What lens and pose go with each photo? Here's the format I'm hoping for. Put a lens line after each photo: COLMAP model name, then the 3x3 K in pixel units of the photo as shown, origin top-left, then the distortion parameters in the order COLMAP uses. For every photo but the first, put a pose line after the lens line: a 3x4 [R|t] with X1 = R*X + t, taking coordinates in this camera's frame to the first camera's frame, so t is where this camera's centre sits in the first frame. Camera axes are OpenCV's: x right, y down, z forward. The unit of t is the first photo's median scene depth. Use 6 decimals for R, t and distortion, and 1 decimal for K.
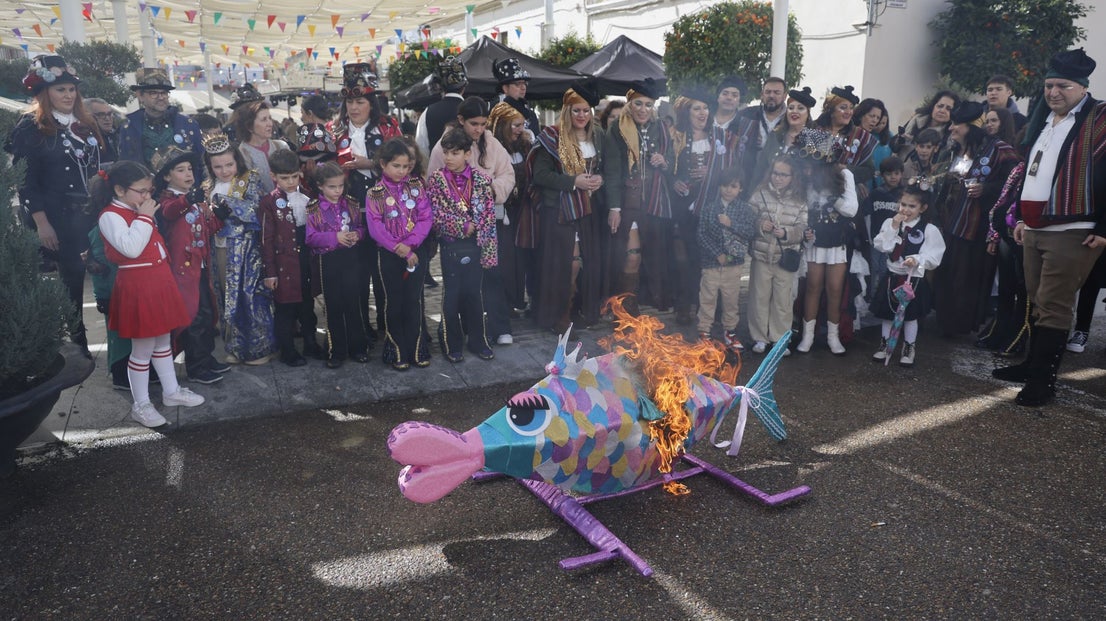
lens RADIAL K [[798.4, 0, 553.0], [0, 798.4, 310.5], [0, 0, 1]] dist [-0.052735, 0.027526]
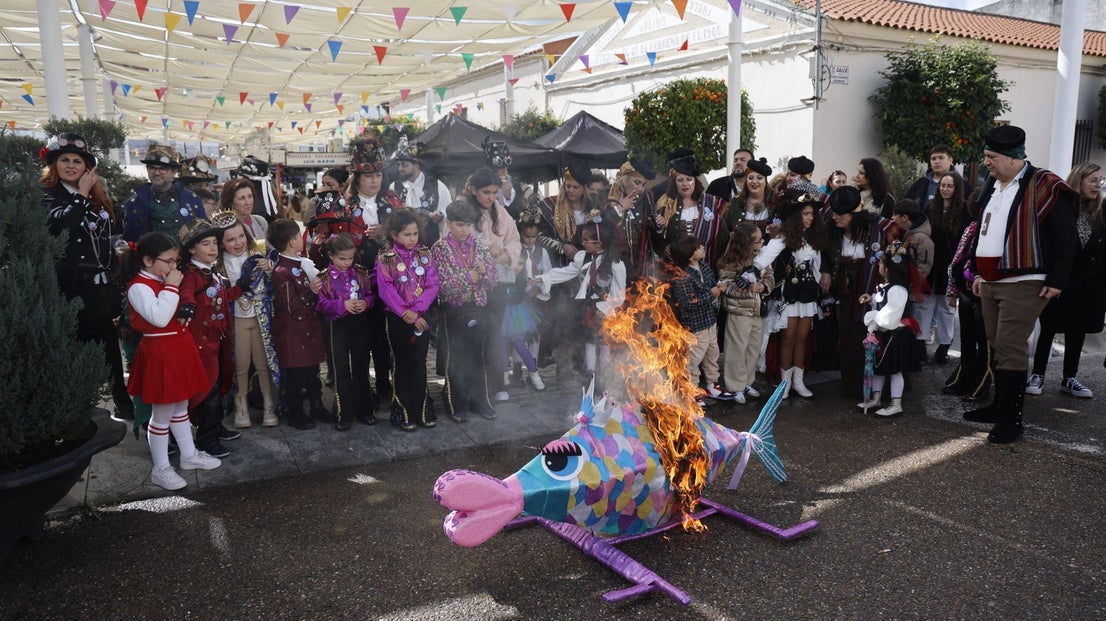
lens RADIAL K [[794.9, 0, 547.7], [0, 794.9, 299.2], [0, 0, 1]] dist [-0.078494, 0.050021]
pose [[0.998562, -0.020851, 0.049382, -0.063890], [0.025645, 0.994805, -0.098516, 0.011921], [-0.047071, 0.099640, 0.993910, -0.054678]]
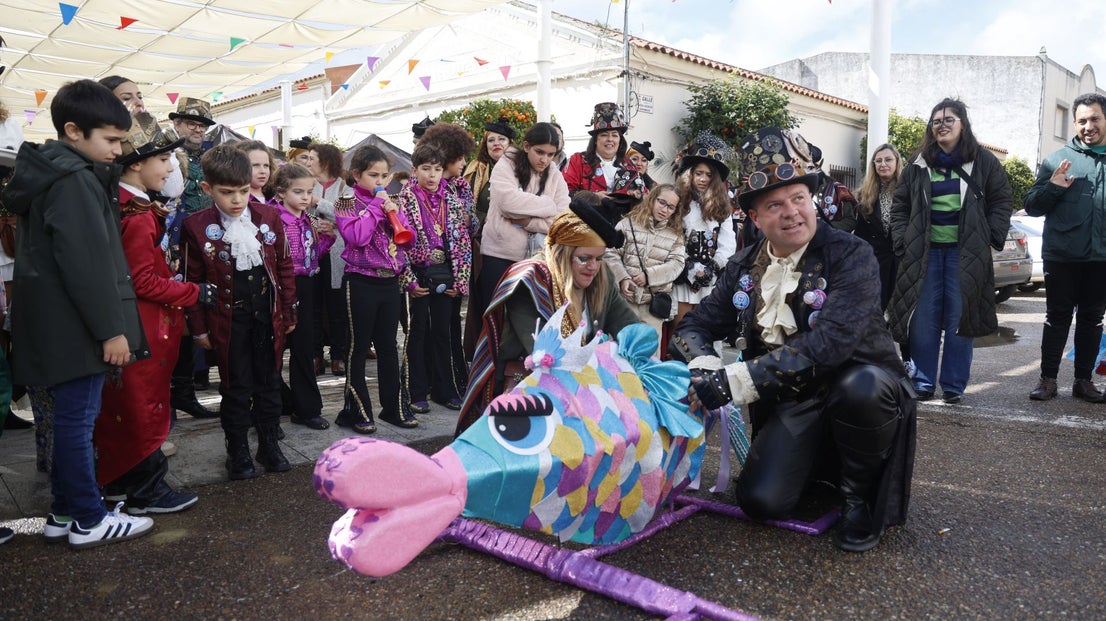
lens RADIAL K [[798.4, 0, 553.0], [0, 798.4, 310.5], [0, 0, 1]] dist [-0.052735, 0.027526]
pose [[0.941863, -0.014100, 0.335702, -0.146234], [0.065997, 0.987419, -0.143692, 0.086710], [-0.329453, 0.157494, 0.930944, 0.235655]]
